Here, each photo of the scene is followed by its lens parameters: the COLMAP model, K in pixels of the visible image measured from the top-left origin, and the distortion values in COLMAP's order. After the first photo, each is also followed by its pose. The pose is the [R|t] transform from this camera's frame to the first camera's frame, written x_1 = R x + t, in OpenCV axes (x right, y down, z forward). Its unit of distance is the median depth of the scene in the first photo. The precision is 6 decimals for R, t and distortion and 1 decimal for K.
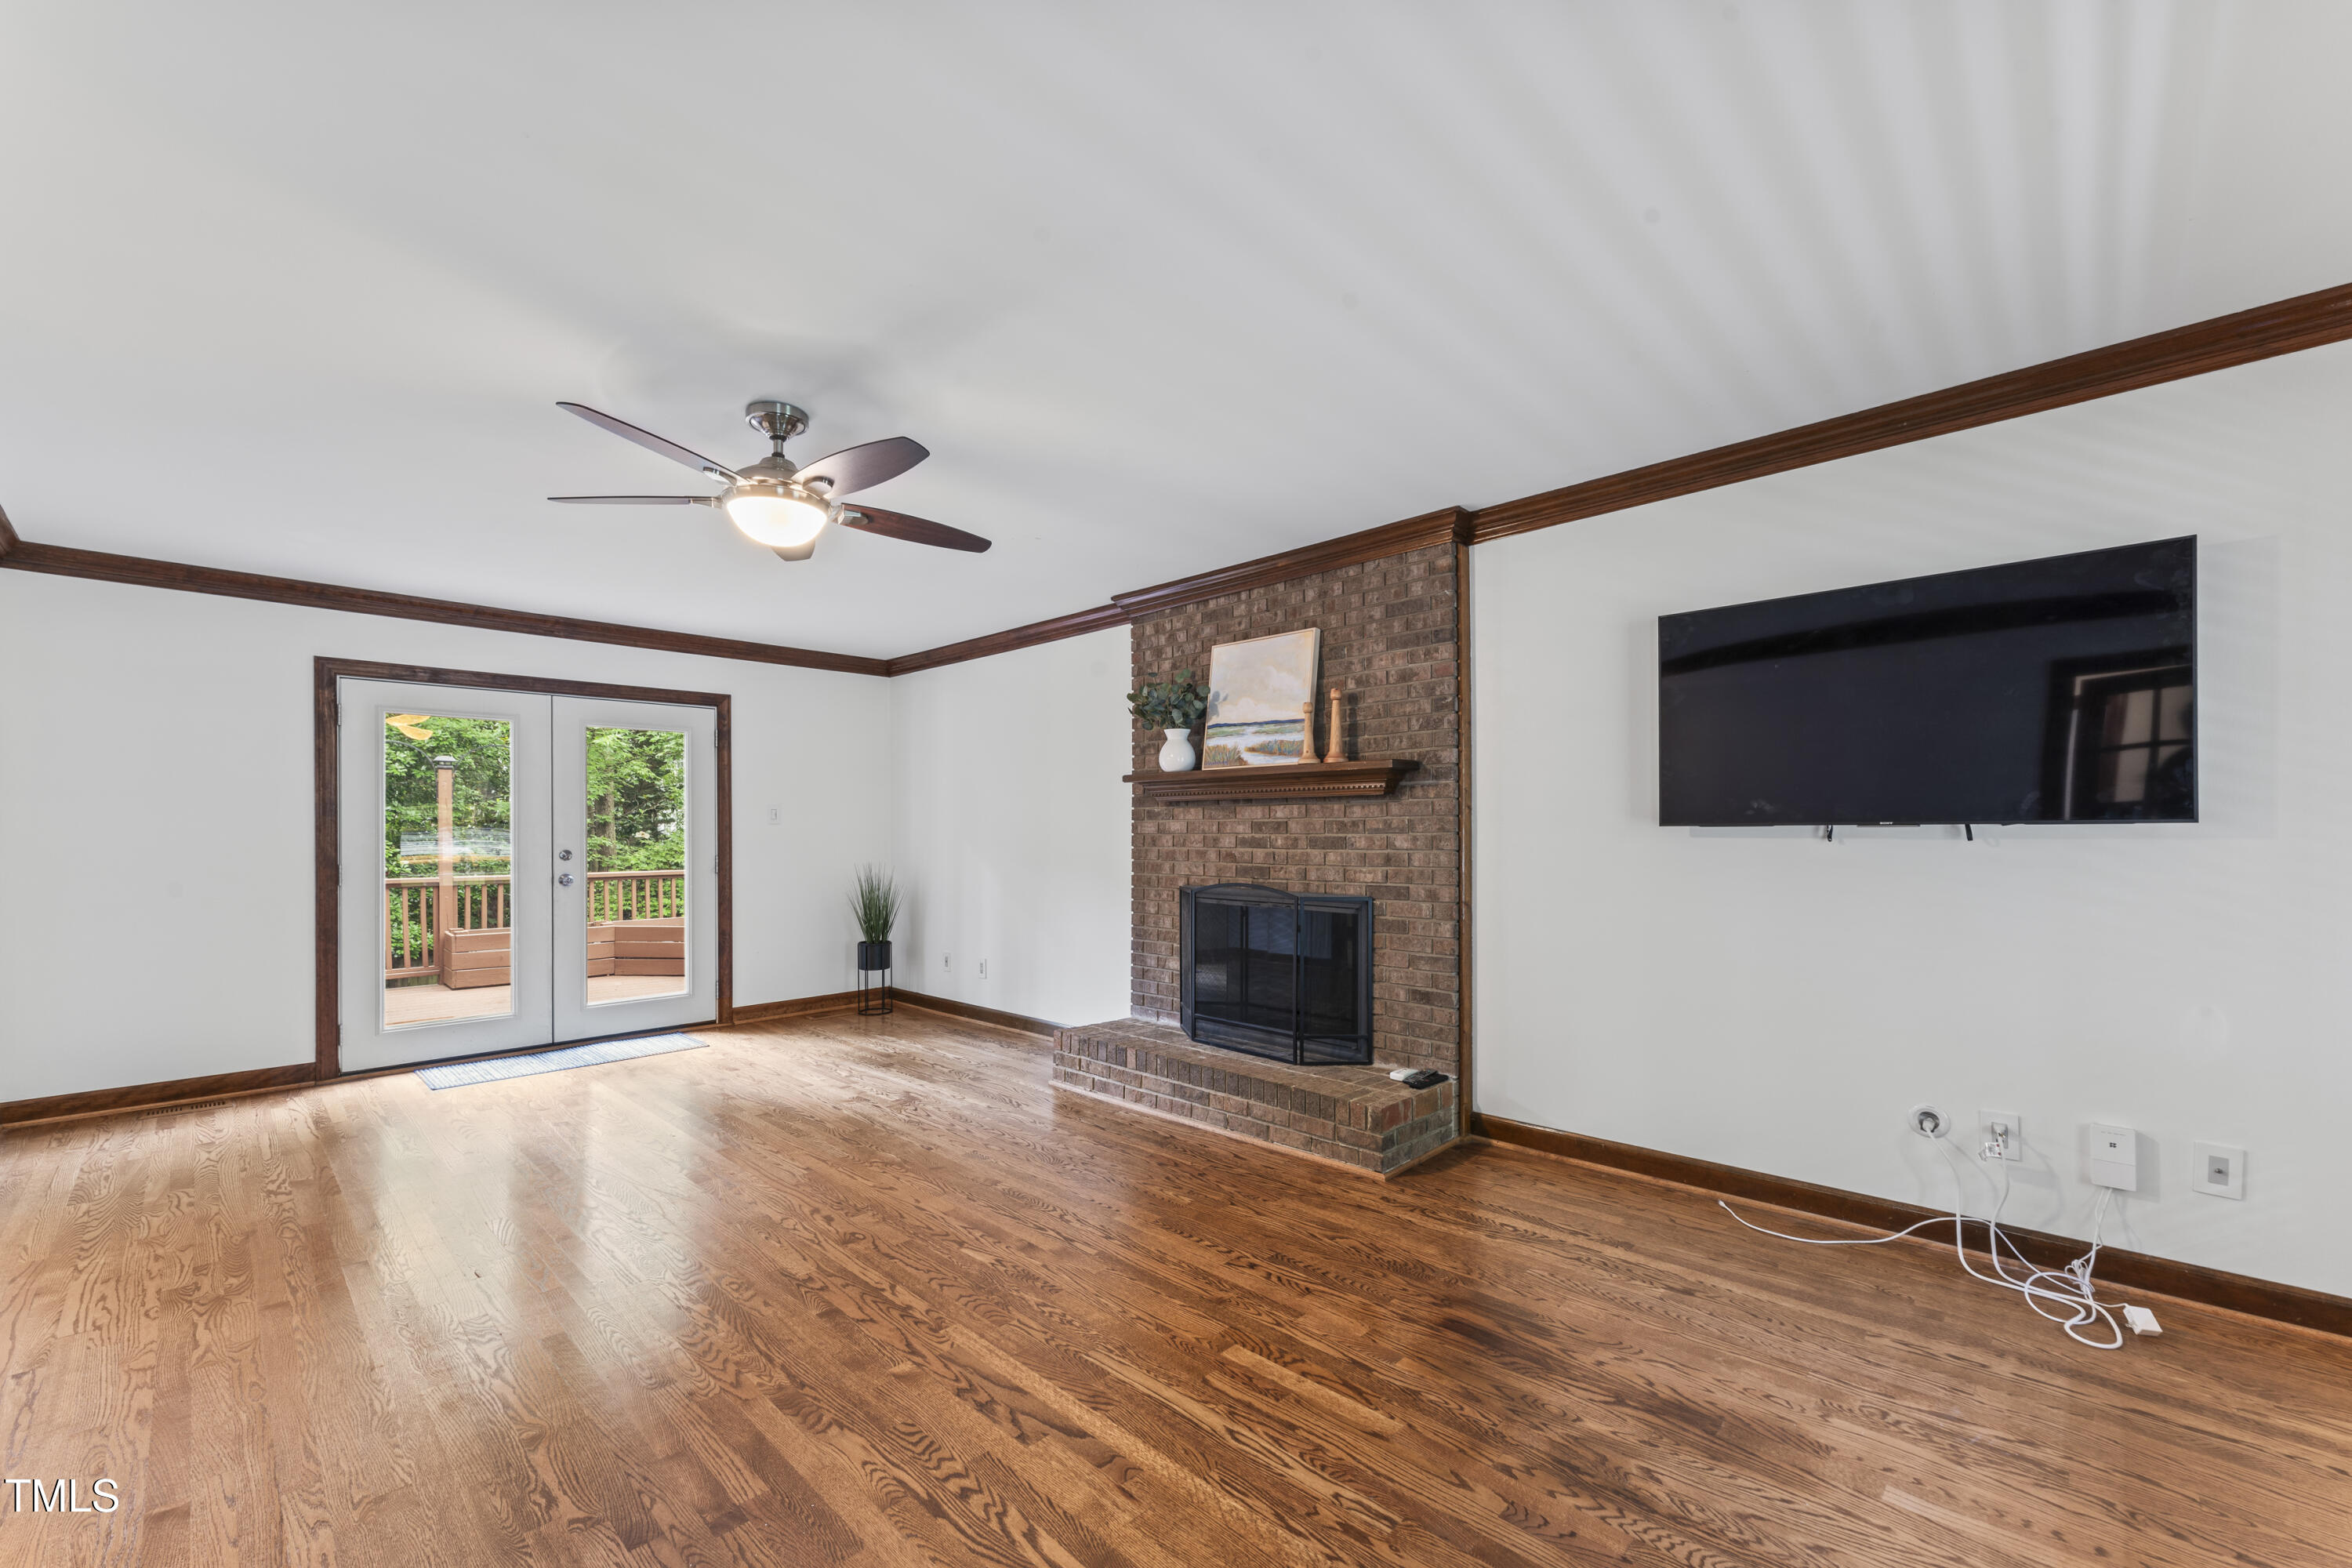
lens RADIAL K [[952.5, 0, 1177.7], [0, 952.5, 819.7], [0, 0, 1]] dist [0.000357, 0.000138]
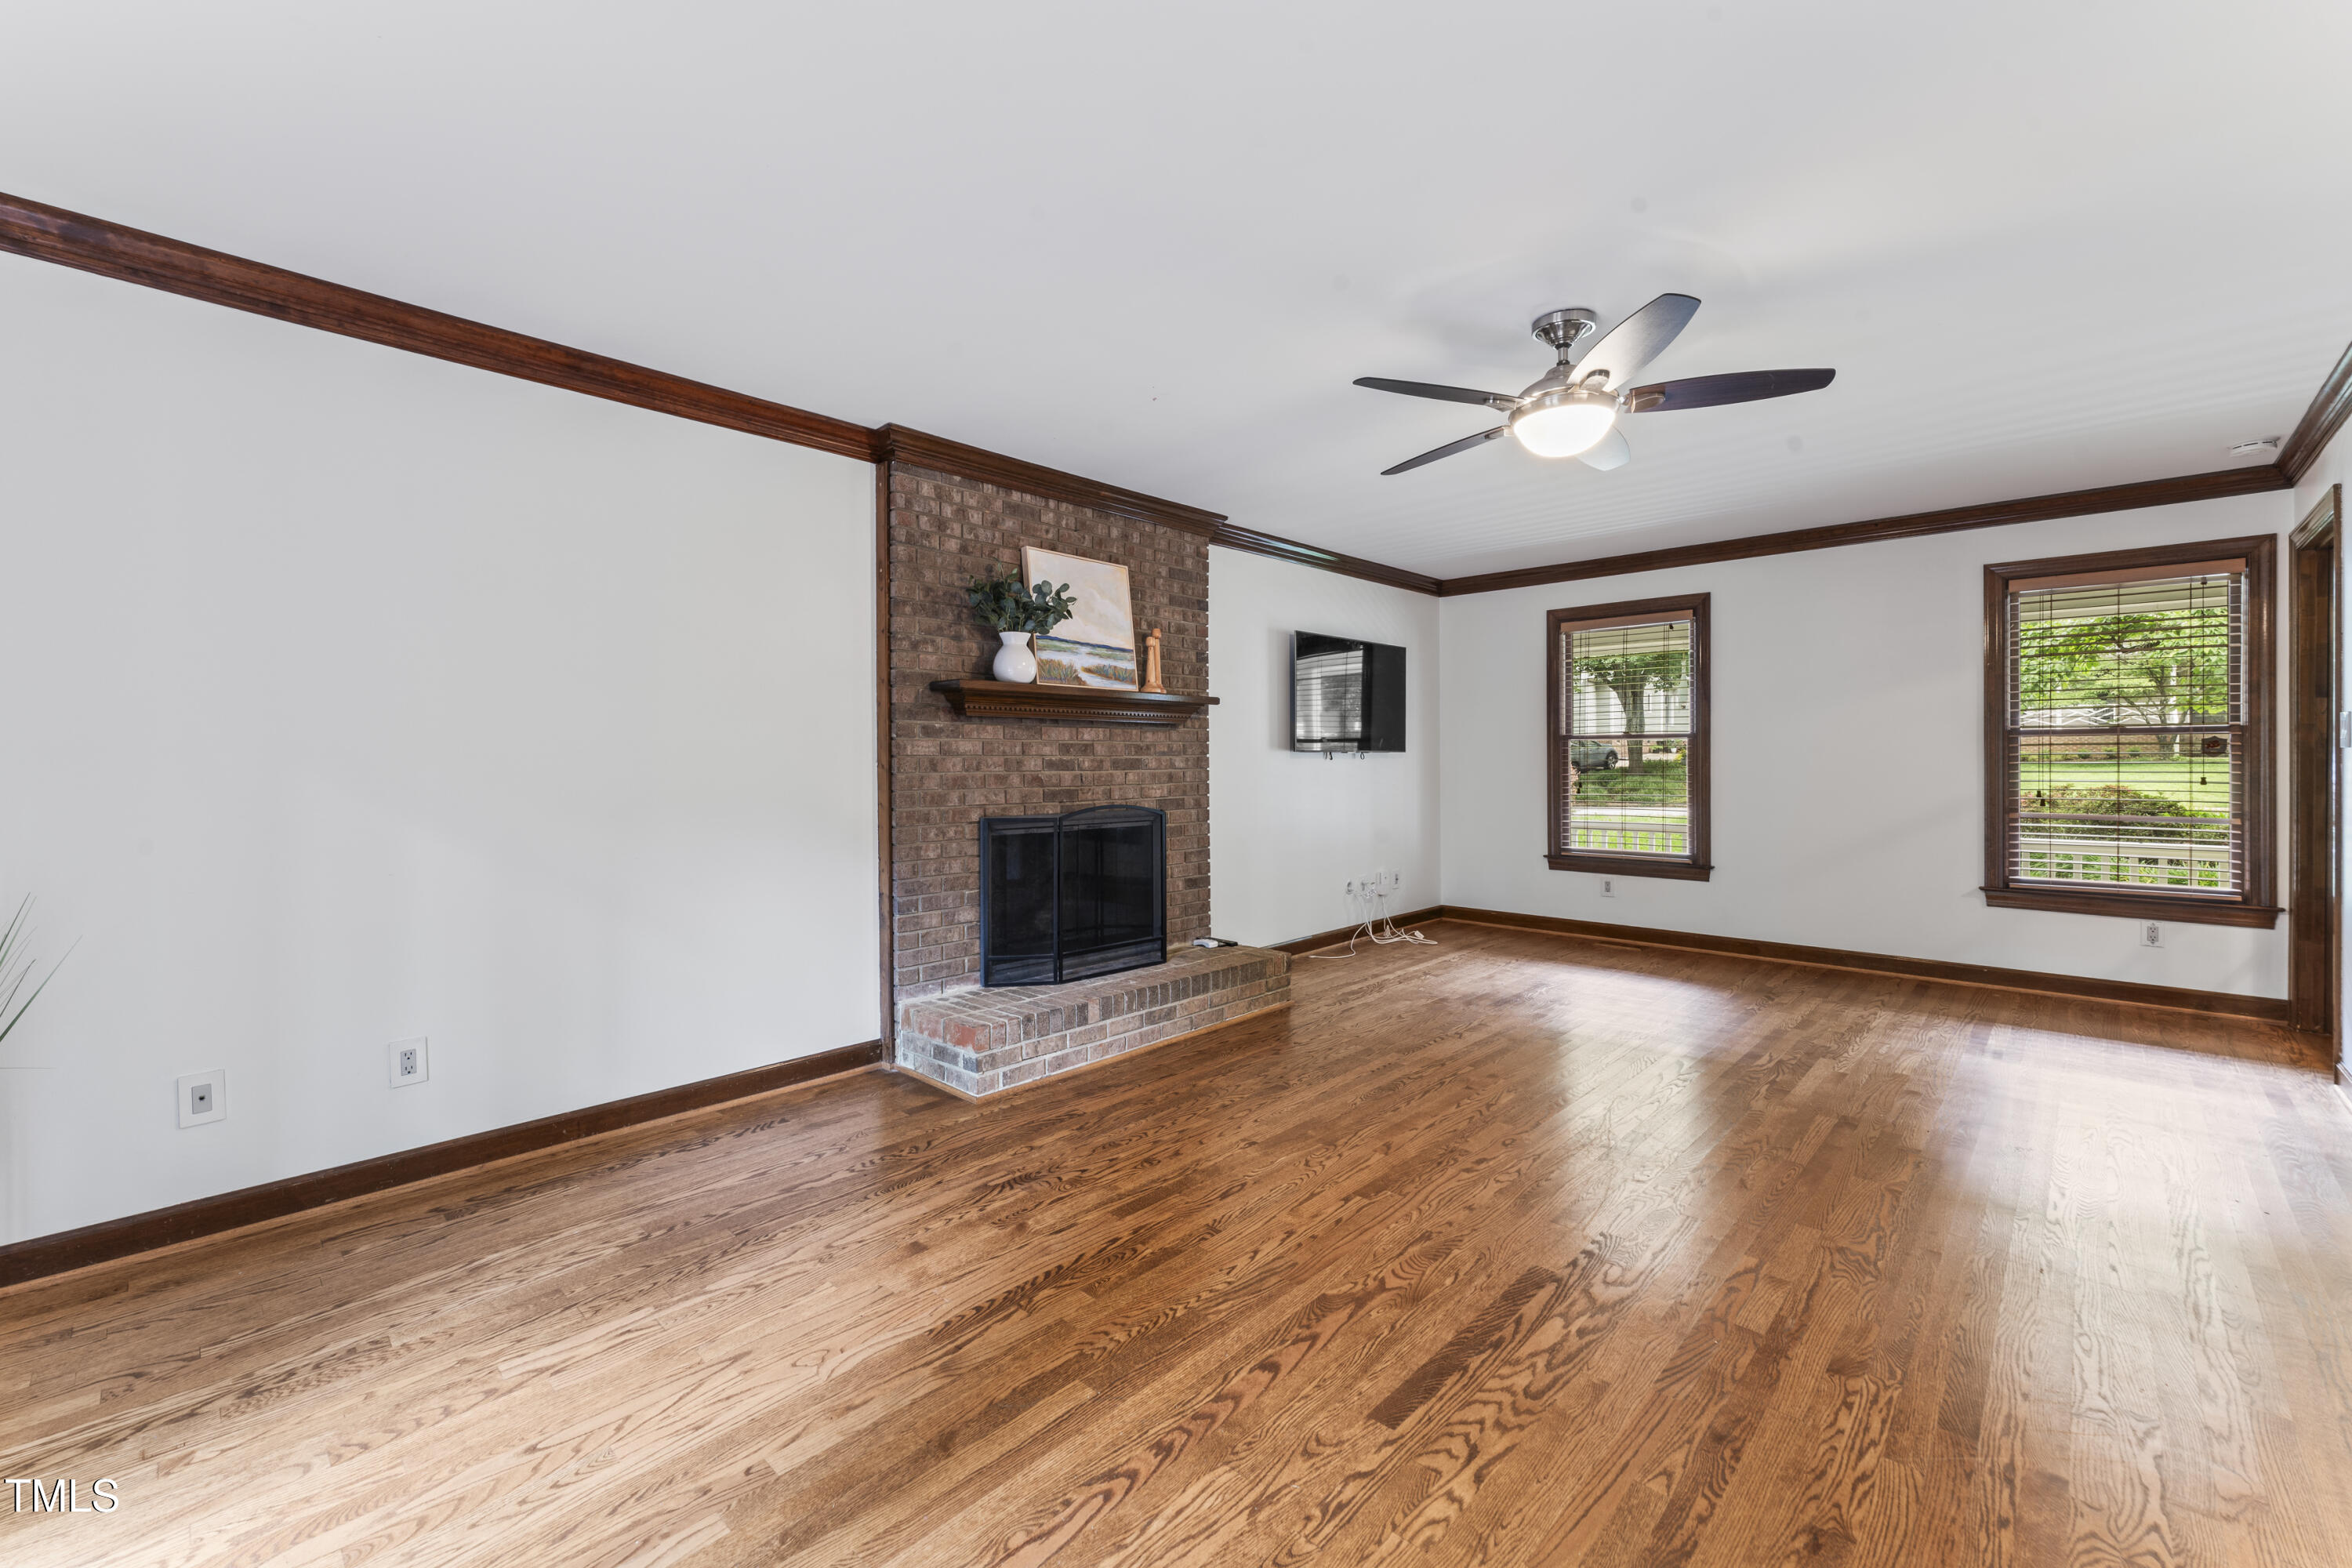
lens RADIAL K [[956.2, 0, 1174.9], [0, 956.2, 757.5], [0, 0, 1]] dist [0.000576, 0.000083]
pose [[-0.010741, 0.004469, 0.999932, -0.922818], [-0.009568, 0.999944, -0.004572, 0.020593], [-0.999897, -0.009616, -0.010698, 0.929528]]
